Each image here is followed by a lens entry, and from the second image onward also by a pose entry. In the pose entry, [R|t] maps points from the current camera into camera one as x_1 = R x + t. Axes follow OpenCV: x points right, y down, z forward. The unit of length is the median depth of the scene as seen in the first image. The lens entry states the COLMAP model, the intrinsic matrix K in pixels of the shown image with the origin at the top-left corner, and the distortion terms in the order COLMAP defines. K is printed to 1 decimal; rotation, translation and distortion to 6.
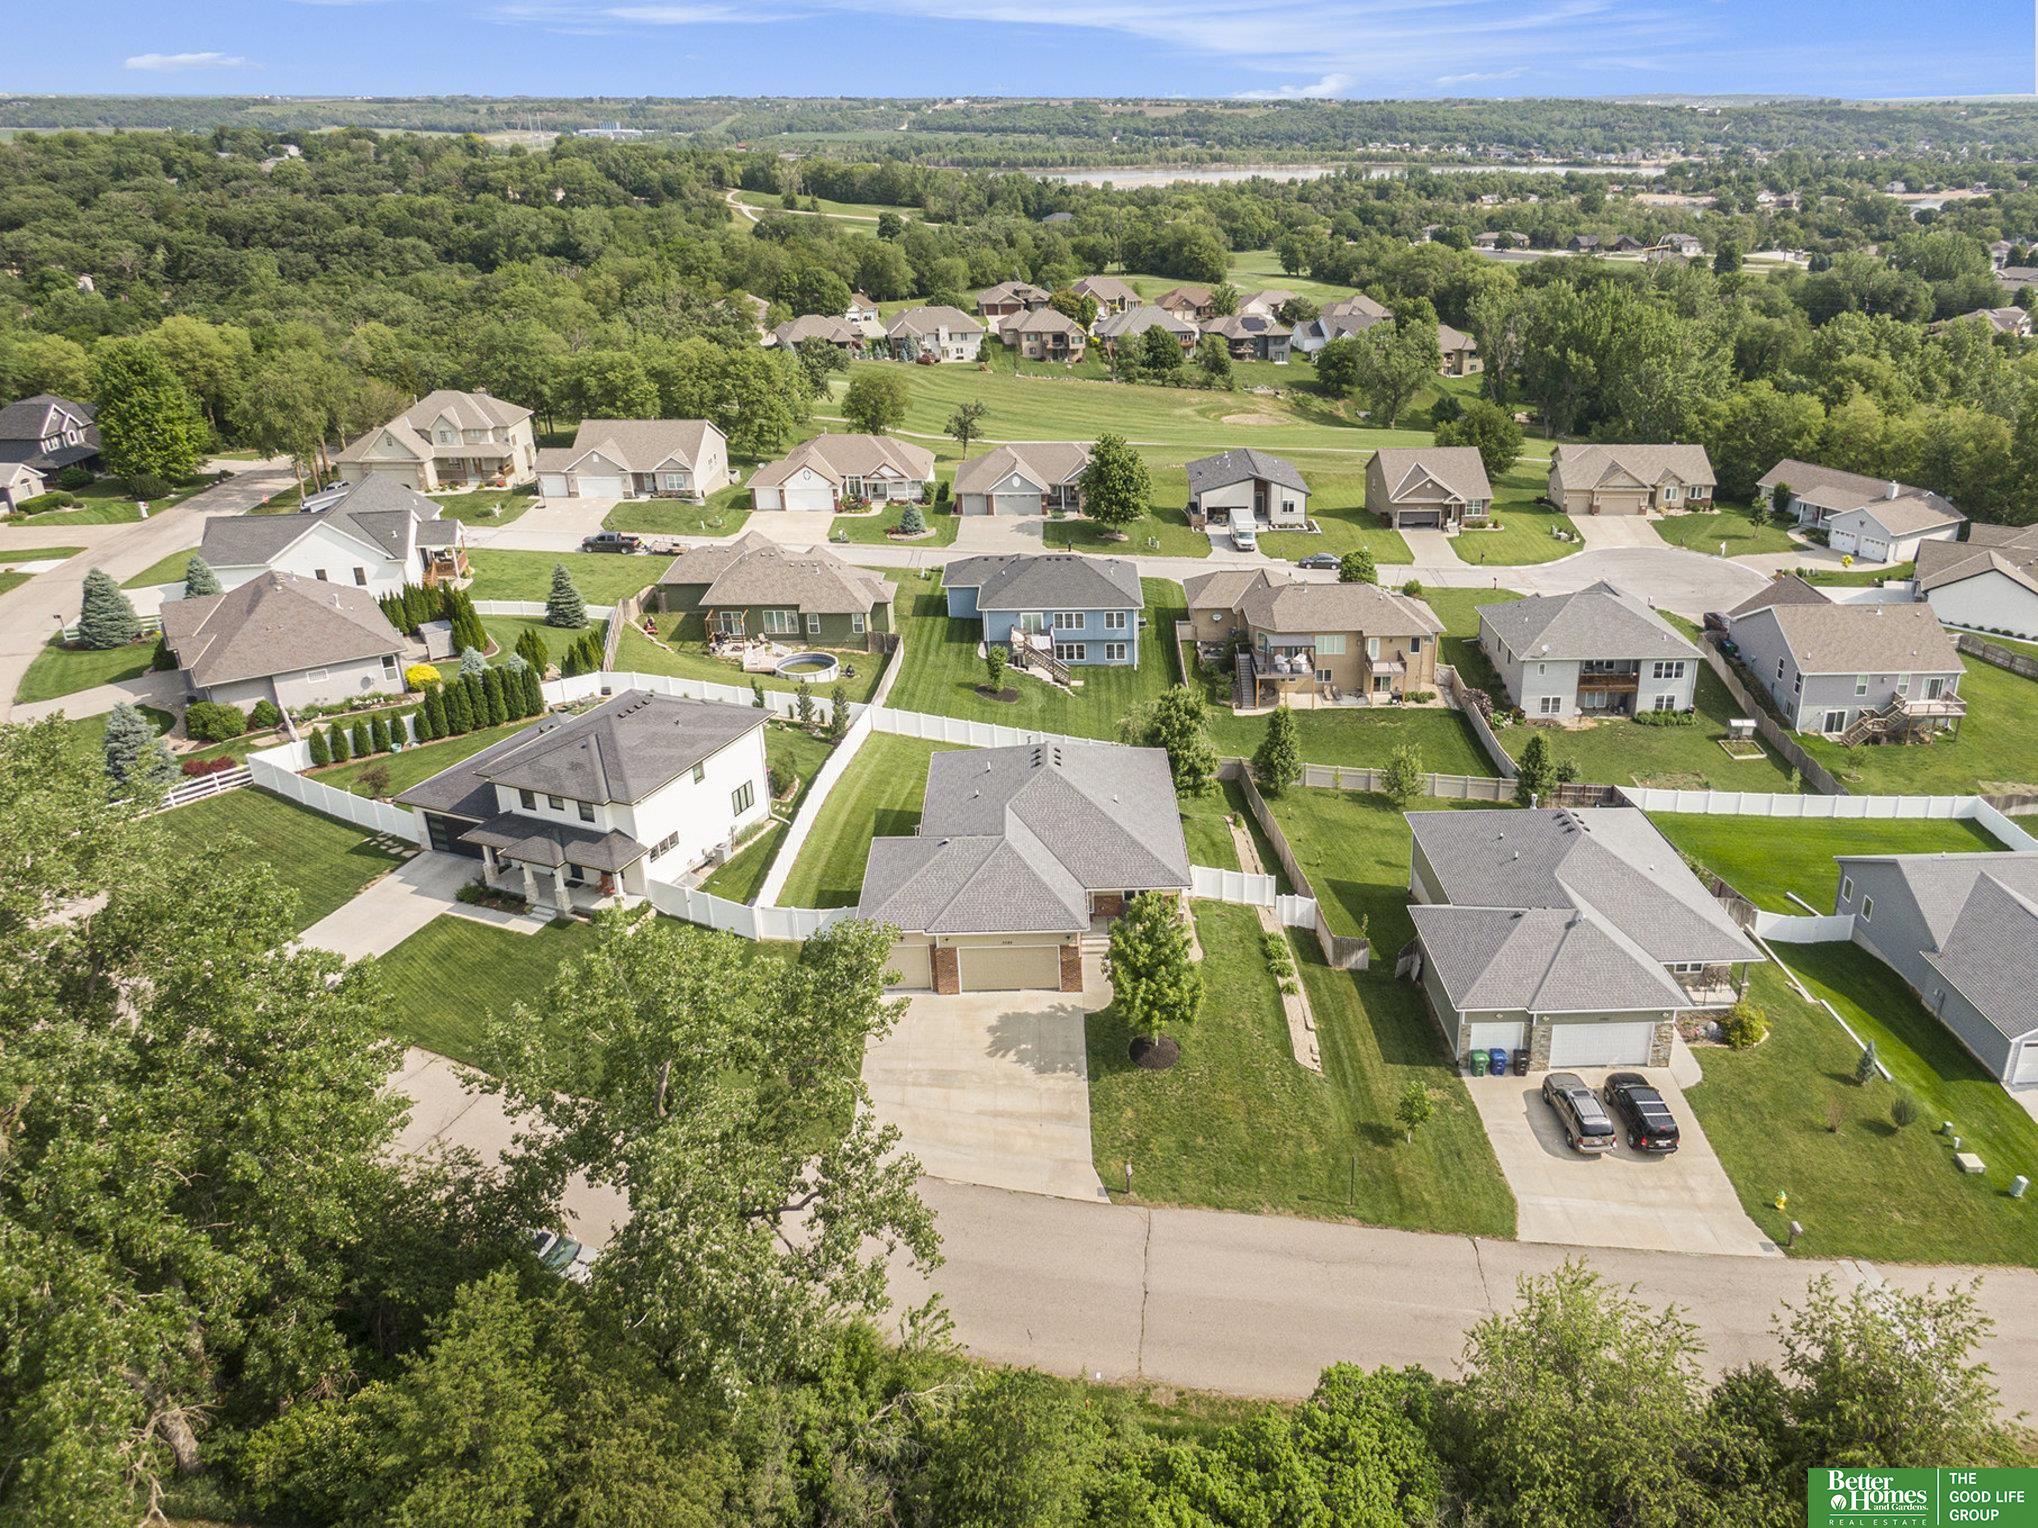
lens RADIAL K [[1448.7, 0, 1042.9], [0, 1448.7, 754.9], [0, 0, 1]] dist [0.037737, -0.060669]
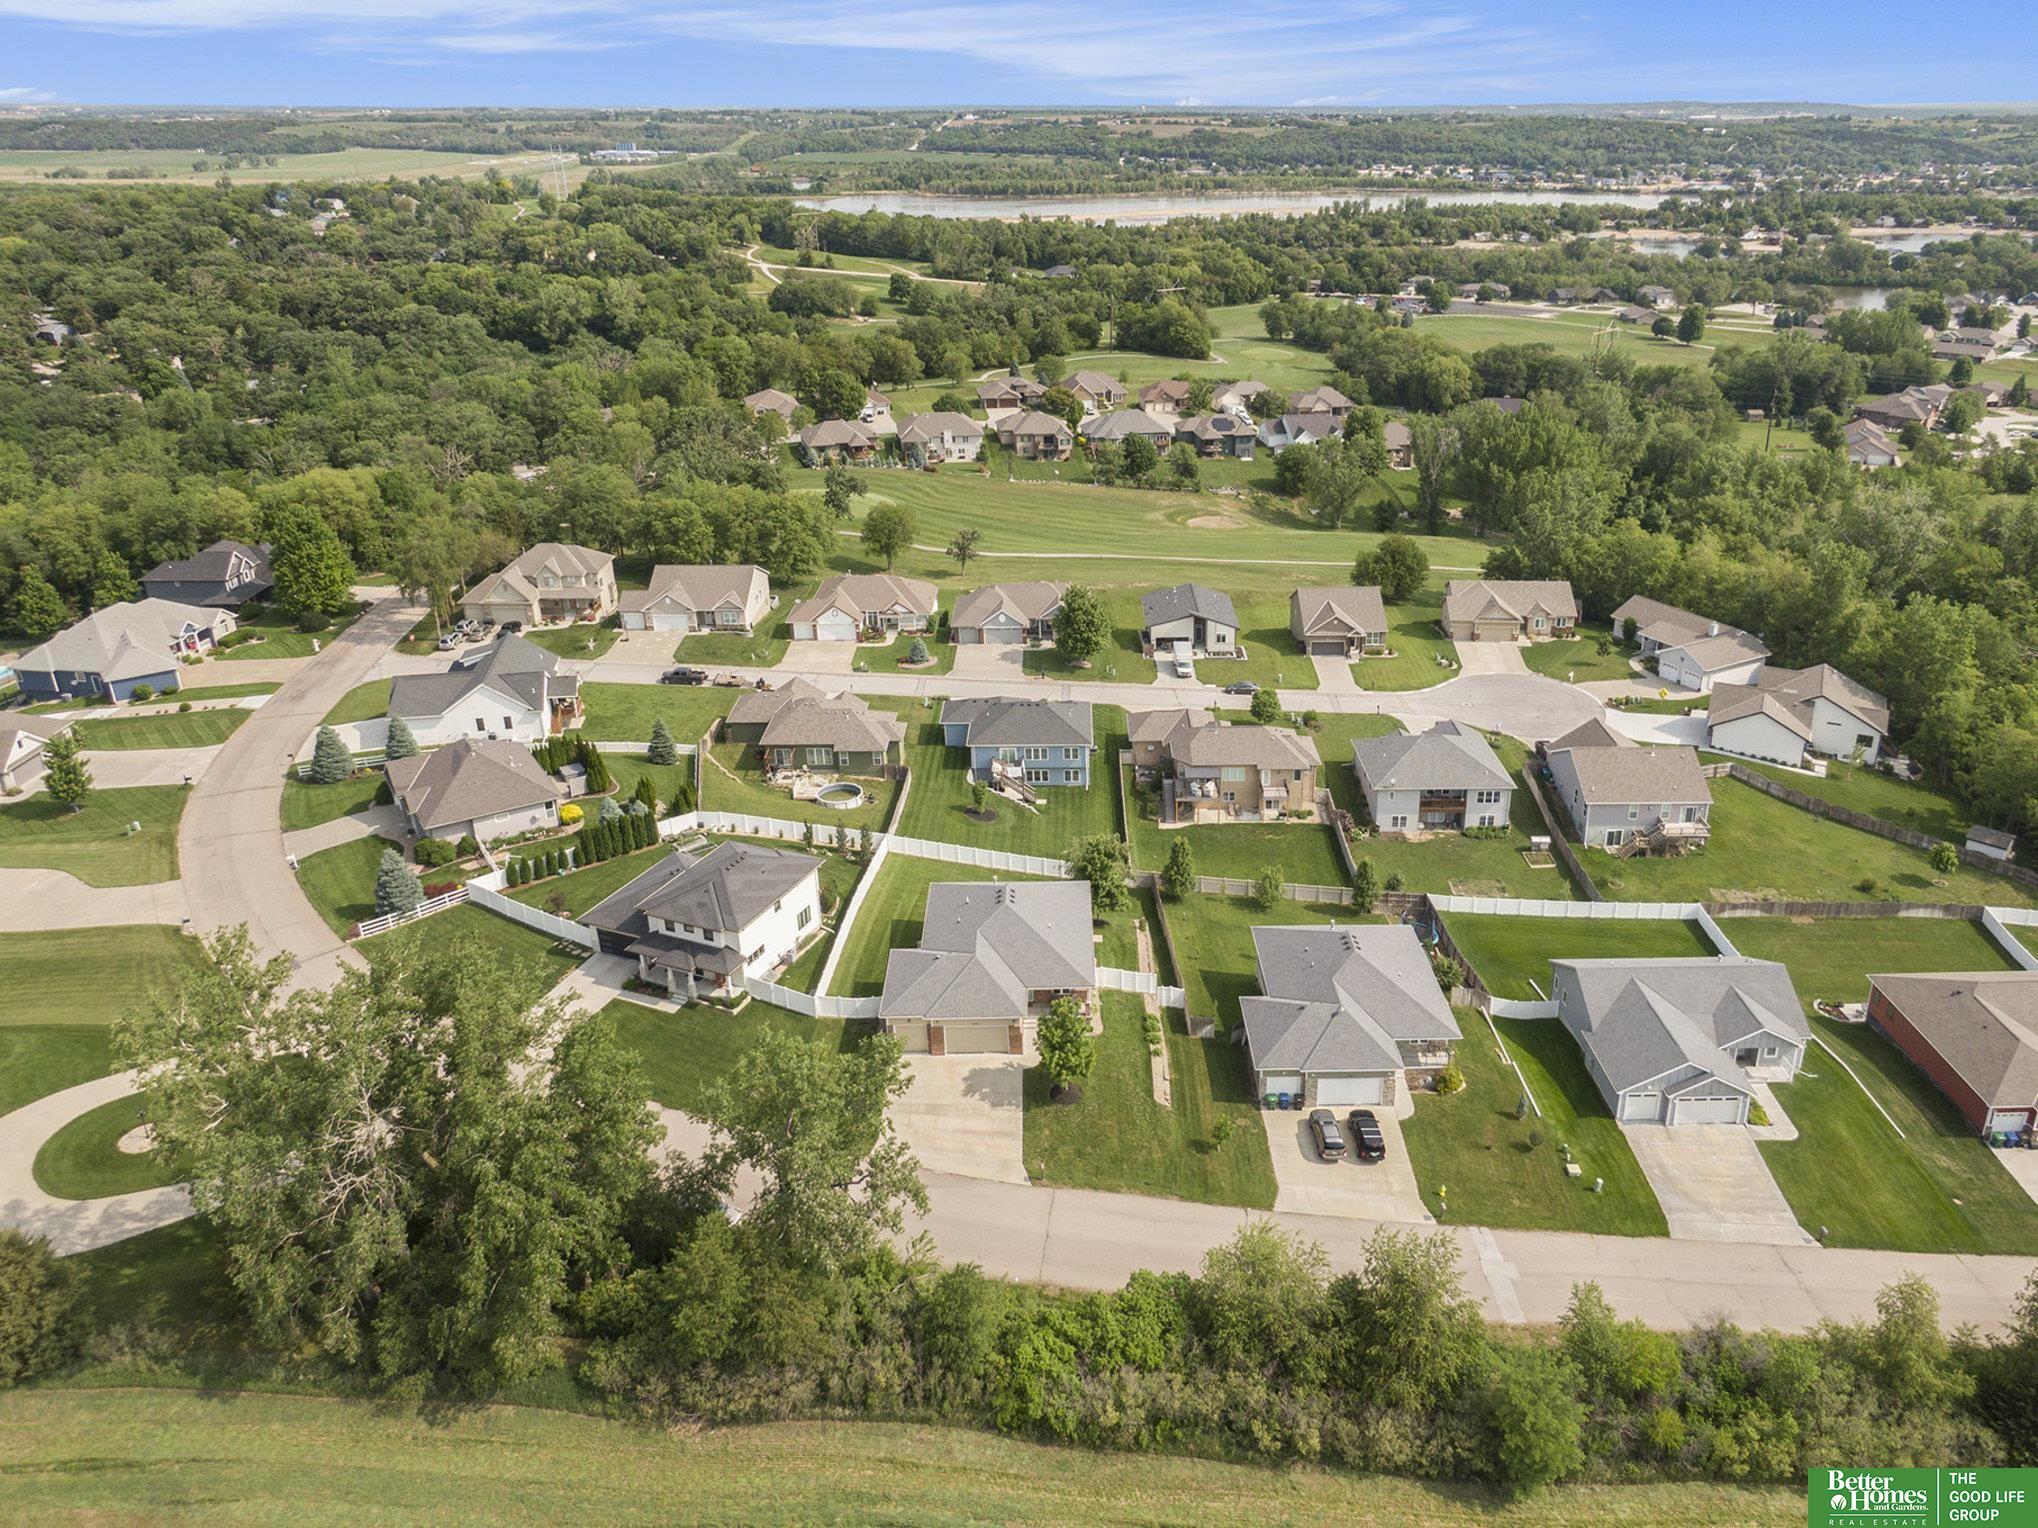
lens RADIAL K [[1437.9, 0, 1020.8], [0, 1437.9, 799.0], [0, 0, 1]] dist [0.059777, -0.089363]
pose [[0.999782, 0.007786, -0.019374, 0.025036], [-0.007232, 0.999566, 0.028542, -0.074839], [0.019588, -0.028395, 0.999405, -0.263597]]
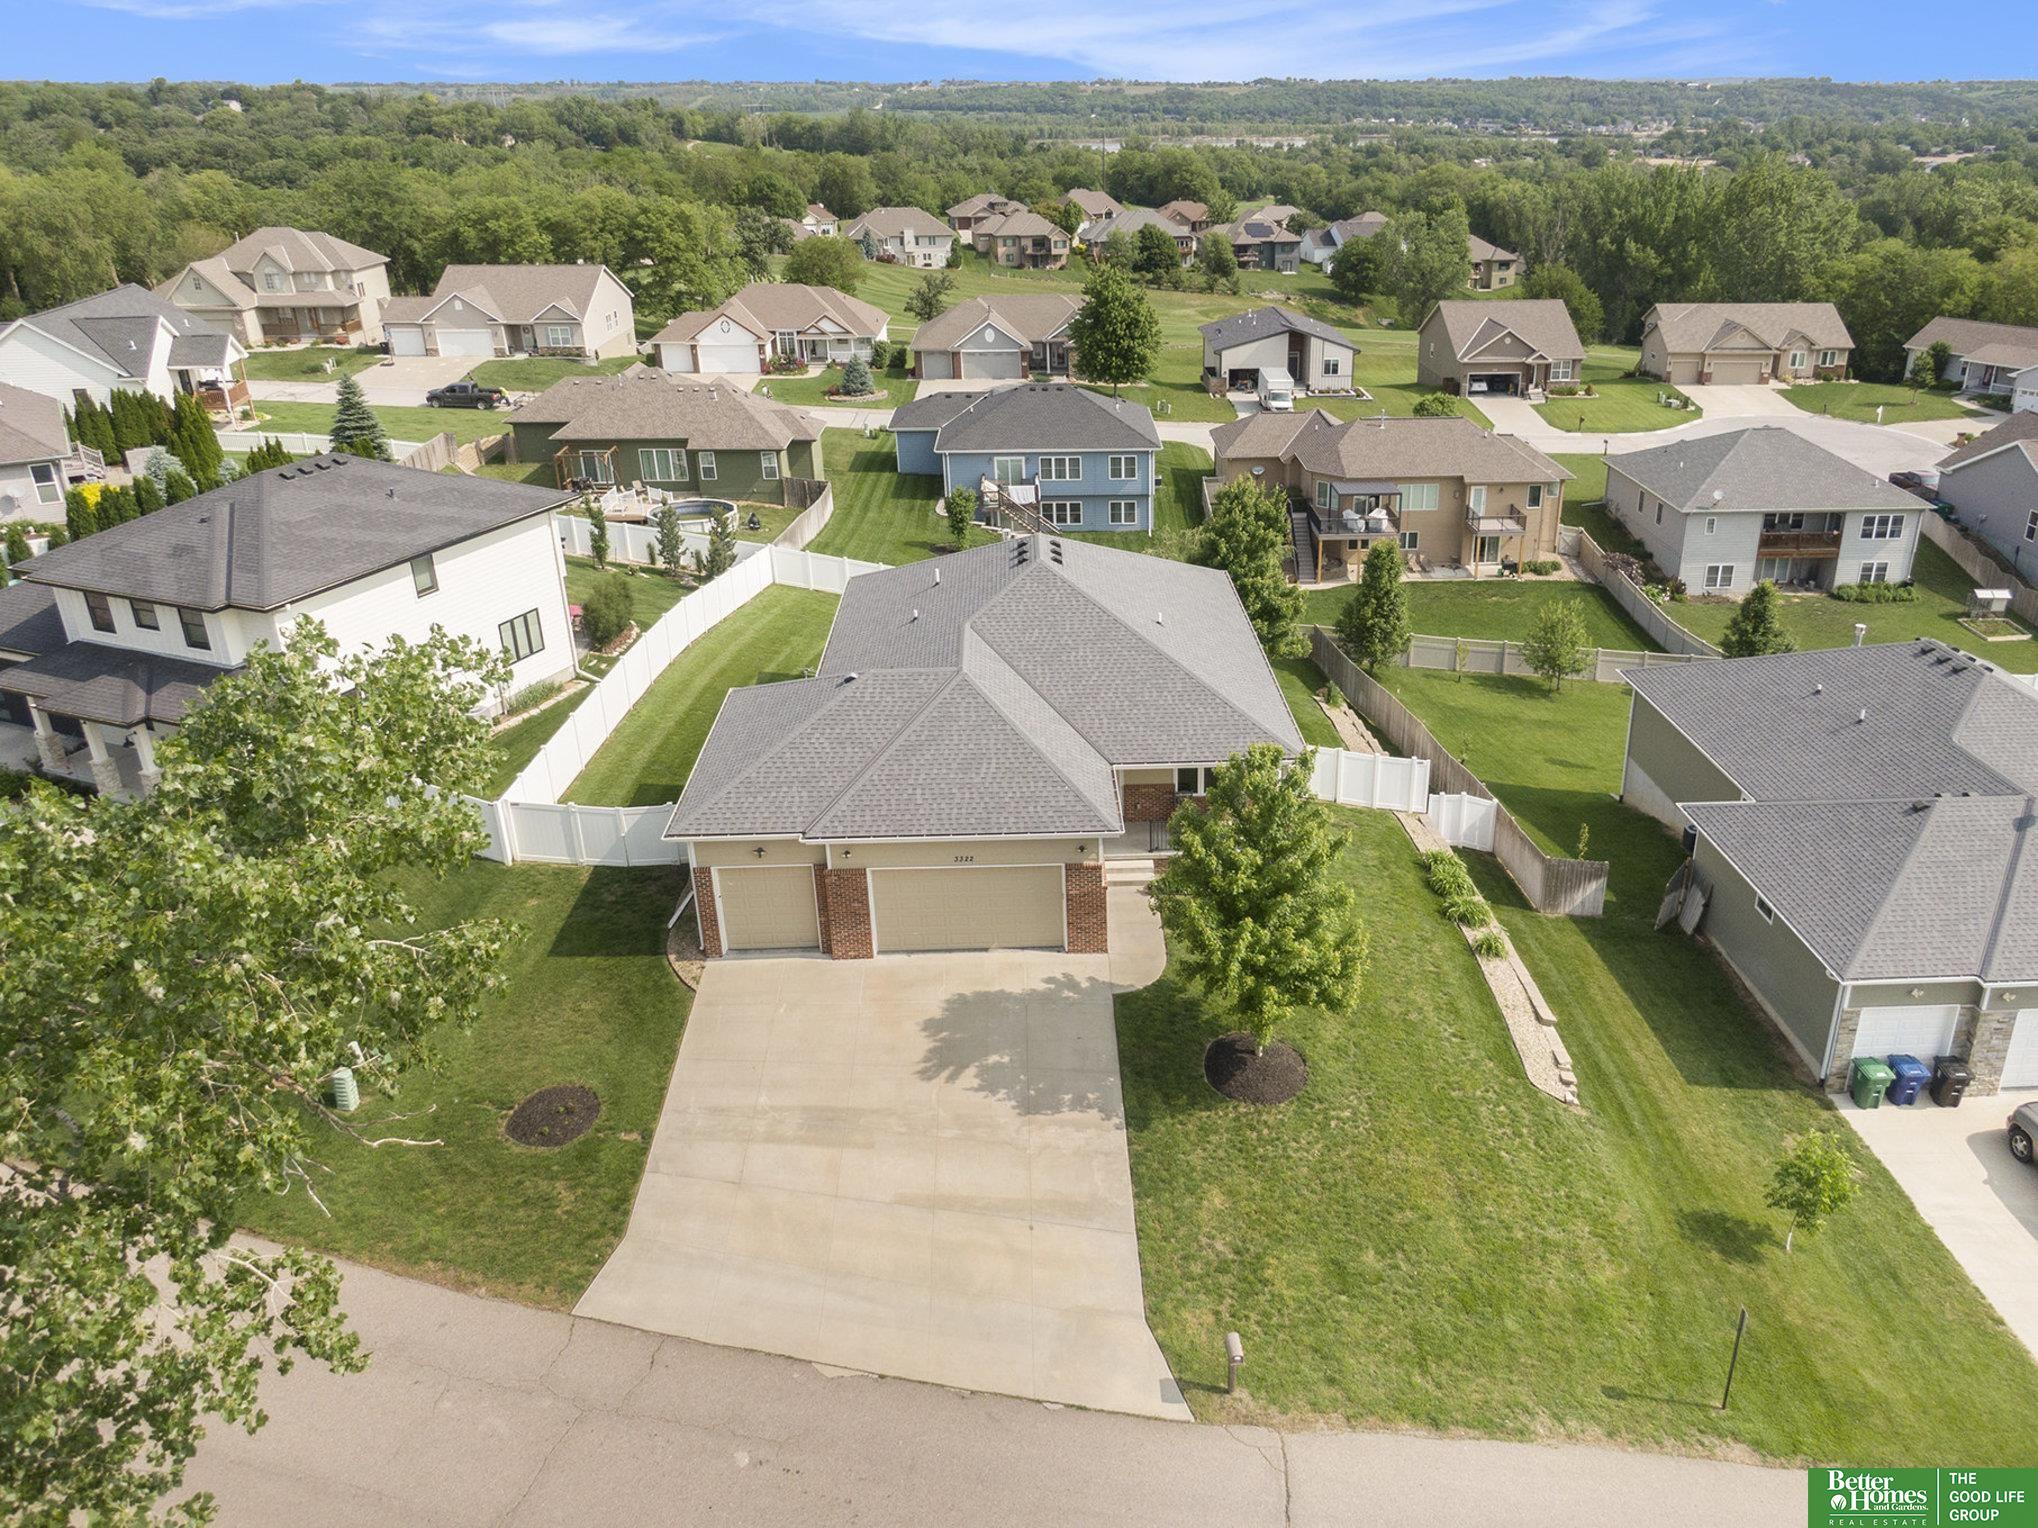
lens RADIAL K [[1449.6, 0, 1019.0], [0, 1449.6, 764.0], [0, 0, 1]] dist [-0.003912, -0.002334]
pose [[0.999984, -0.004924, -0.002747, -0.001363], [0.004951, 0.999938, 0.009942, 0.042207], [0.002698, -0.009956, 0.999947, 0.224068]]
